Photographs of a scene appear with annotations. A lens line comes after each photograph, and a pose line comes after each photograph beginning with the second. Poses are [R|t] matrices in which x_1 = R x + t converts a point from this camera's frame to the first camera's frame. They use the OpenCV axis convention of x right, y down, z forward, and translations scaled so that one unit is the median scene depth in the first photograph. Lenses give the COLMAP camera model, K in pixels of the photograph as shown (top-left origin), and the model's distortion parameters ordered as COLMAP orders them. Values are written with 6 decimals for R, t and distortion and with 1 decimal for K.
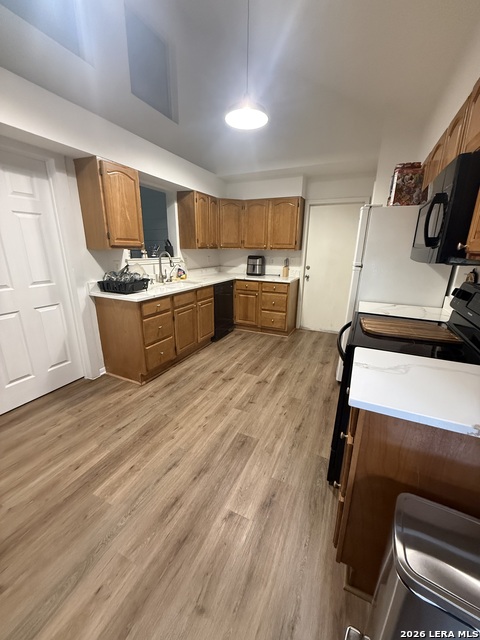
lens RADIAL K [[255.3, 0, 240.1], [0, 255.3, 322.5], [0, 0, 1]] dist [0.002955, 0.000189]
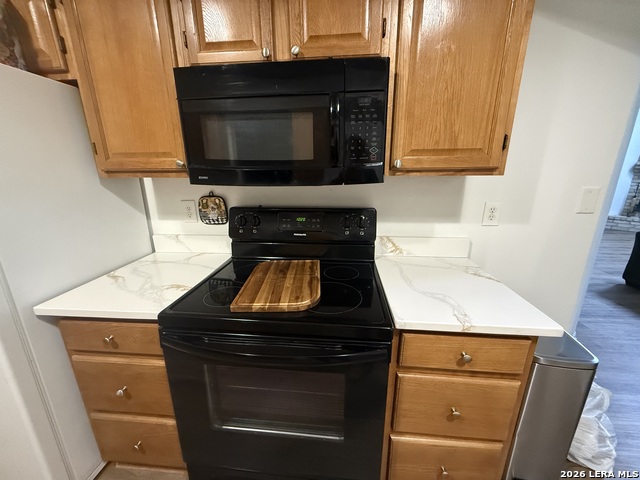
lens RADIAL K [[255.3, 0, 321.0], [0, 255.3, 240.0], [0, 0, 1]] dist [0.002955, 0.000189]
pose [[-0.339417, -0.263264, 0.903044, -0.008119], [0.269318, 0.892646, 0.361458, -0.187963], [-0.901257, 0.365891, -0.232078, 0.628180]]
